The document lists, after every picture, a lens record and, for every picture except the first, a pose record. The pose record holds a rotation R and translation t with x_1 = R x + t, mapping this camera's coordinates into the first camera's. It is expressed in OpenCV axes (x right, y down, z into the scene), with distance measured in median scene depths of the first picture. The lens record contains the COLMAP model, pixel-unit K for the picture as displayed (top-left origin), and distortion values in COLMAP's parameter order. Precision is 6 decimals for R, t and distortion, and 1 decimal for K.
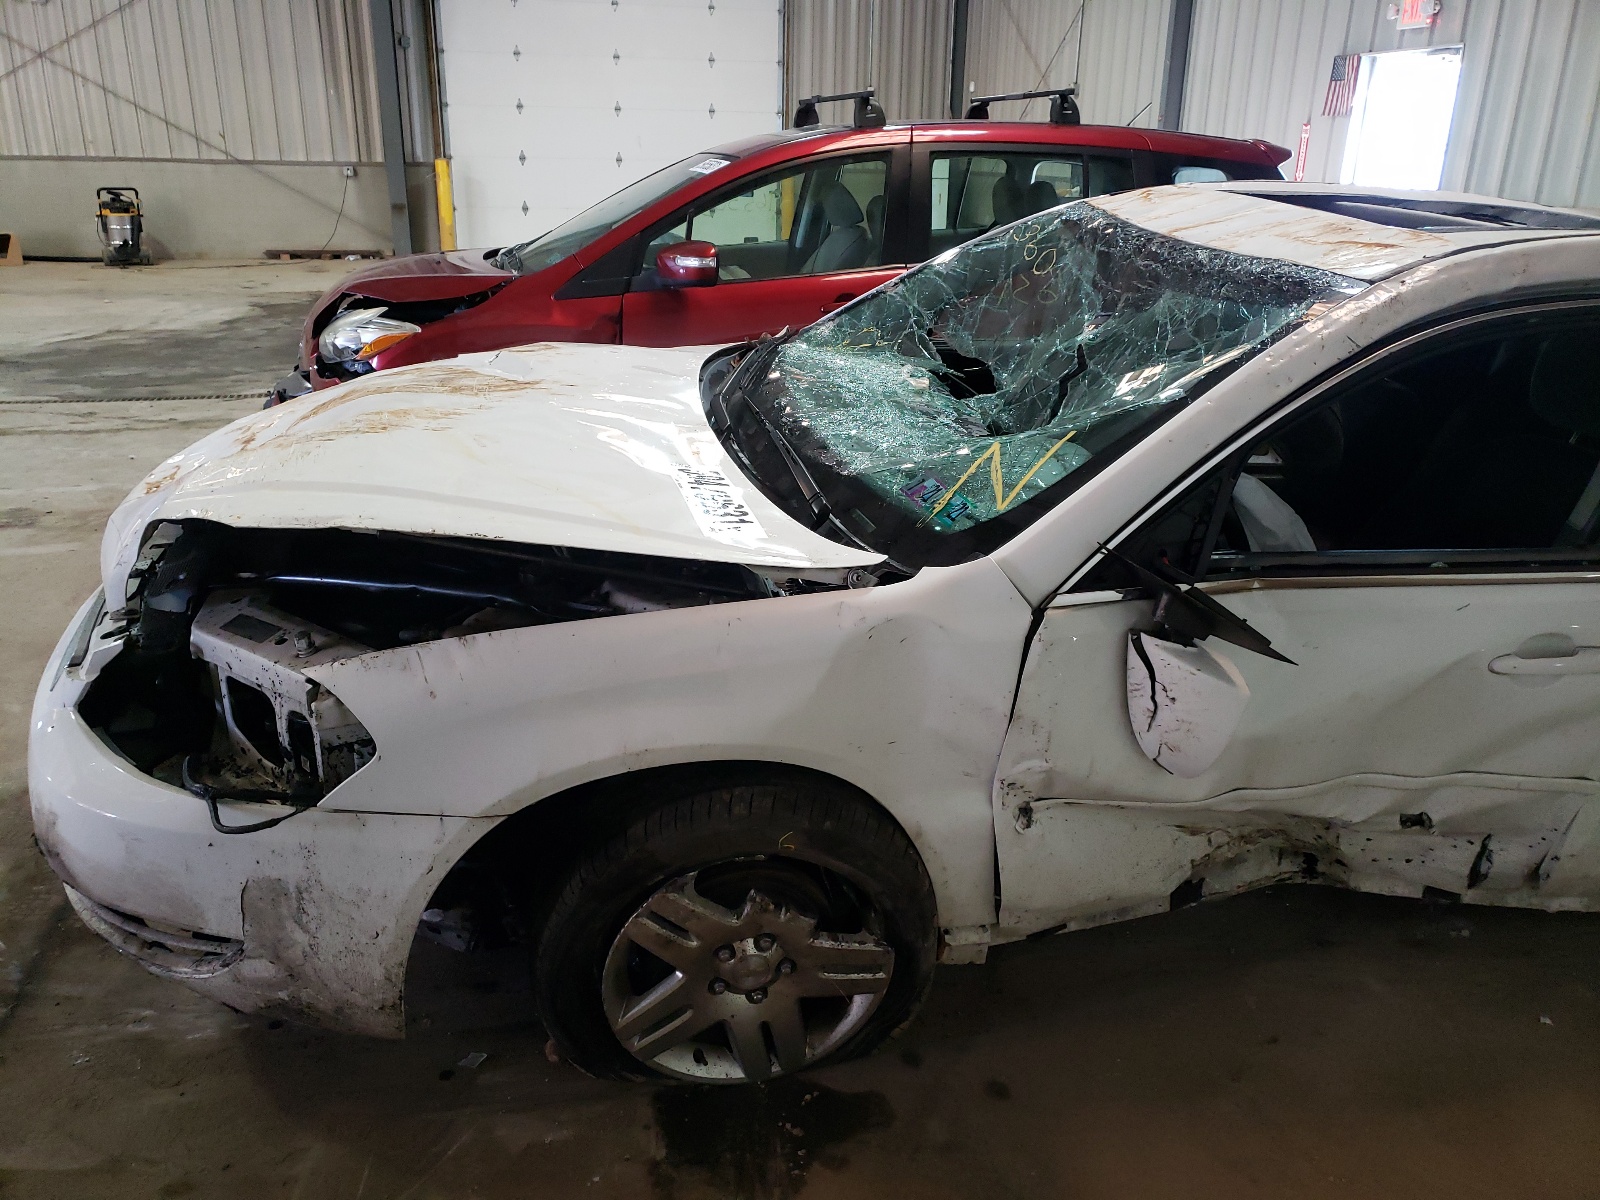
lens RADIAL K [[1214.3, 0, 798.1], [0, 1214.3, 608.1], [0, 0, 1]] dist [0.012452, -0.005437]
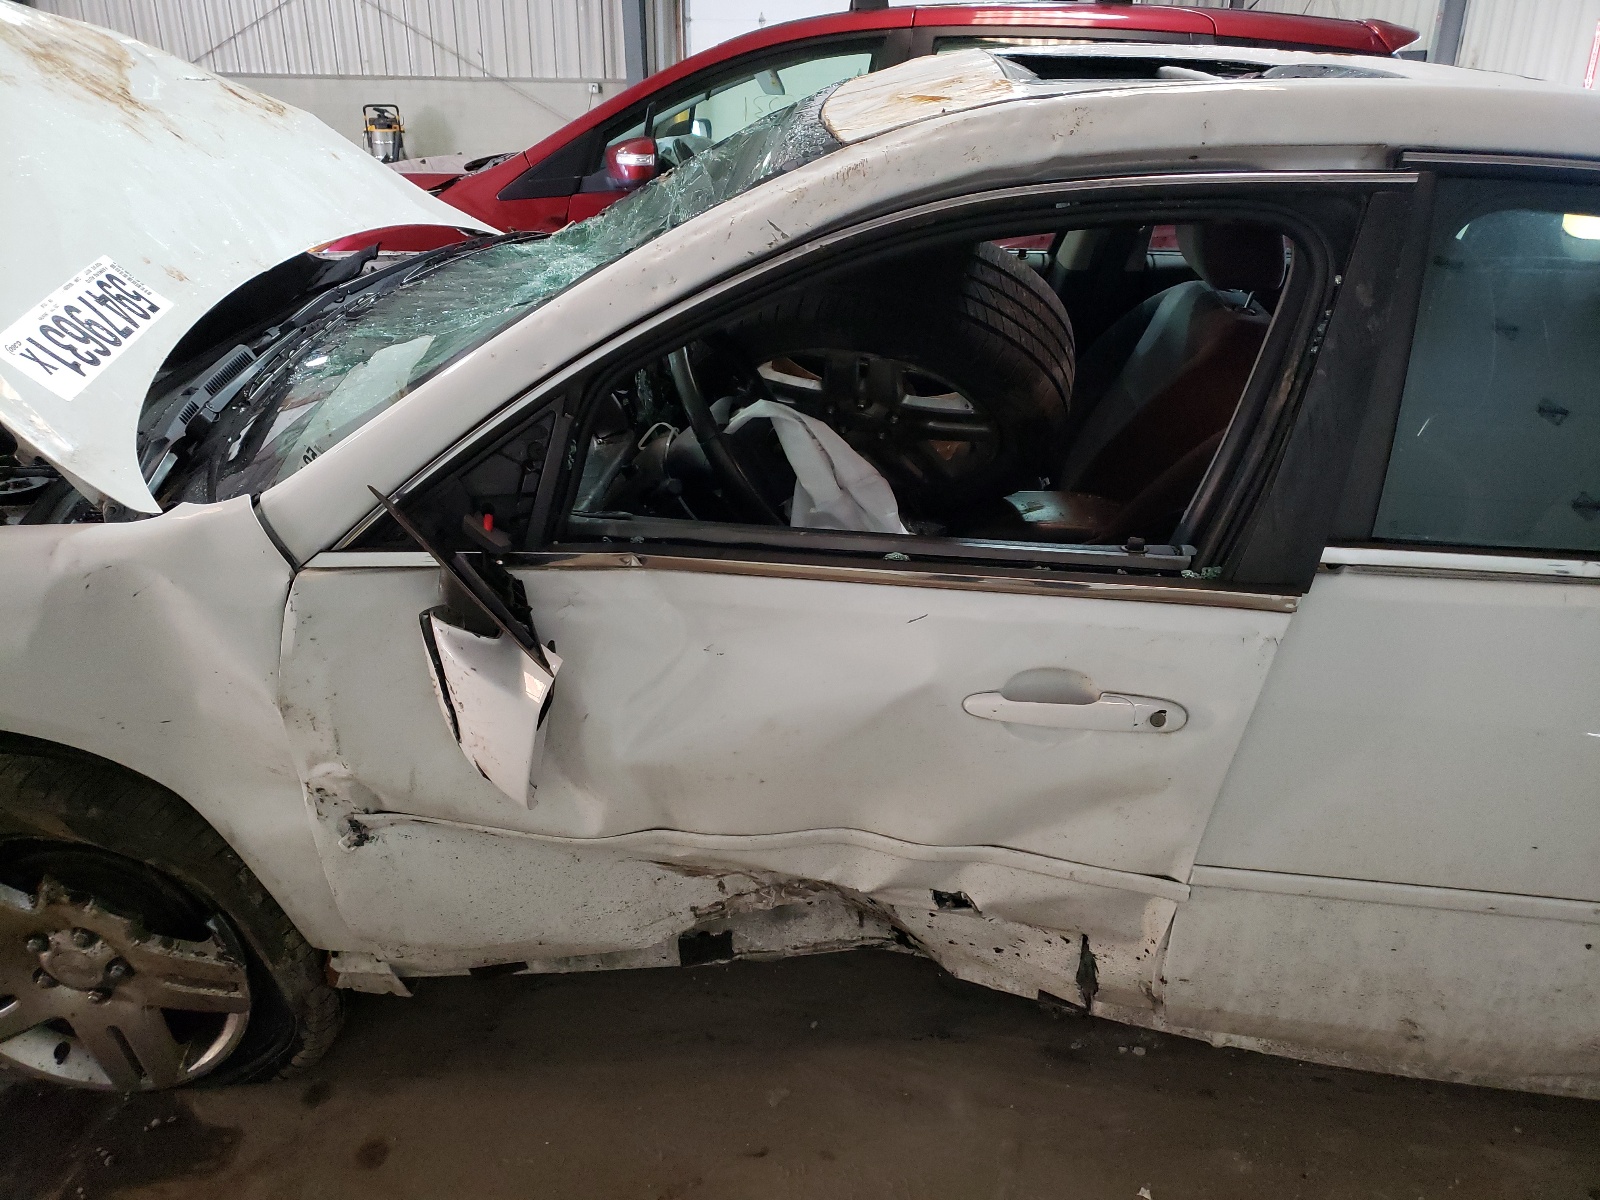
lens RADIAL K [[1214.3, 0, 797.9], [0, 1214.3, 590.5], [0, 0, 1]] dist [0.012452, -0.005437]
pose [[0.969789, 0.087895, -0.227558, 0.569584], [-0.078106, 0.995604, 0.051690, -0.042334], [0.231101, -0.032355, 0.972392, 0.274372]]
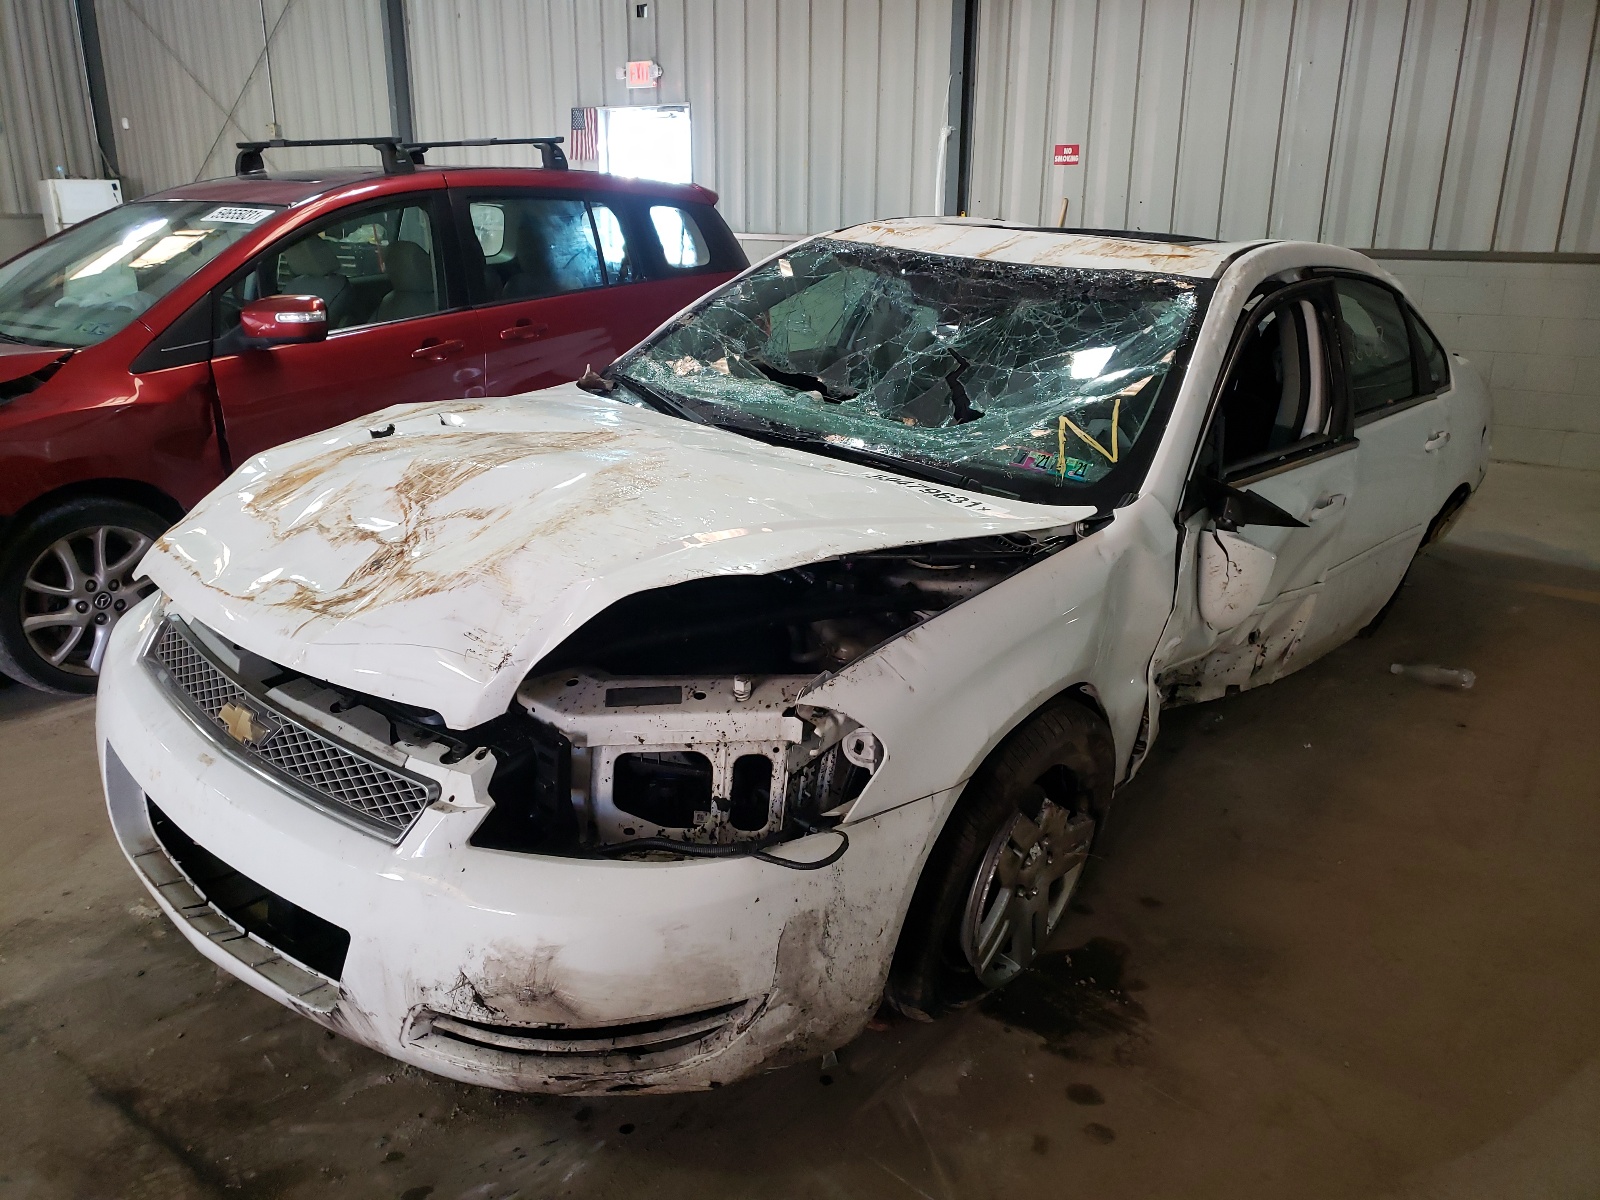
lens RADIAL K [[1214.3, 0, 798.0], [0, 1214.3, 597.0], [0, 0, 1]] dist [0.012452, -0.005437]
pose [[0.771189, -0.209441, 0.601167, -0.852104], [0.231614, 0.971923, 0.041490, -0.066382], [-0.592978, 0.107242, 0.798045, 0.143827]]
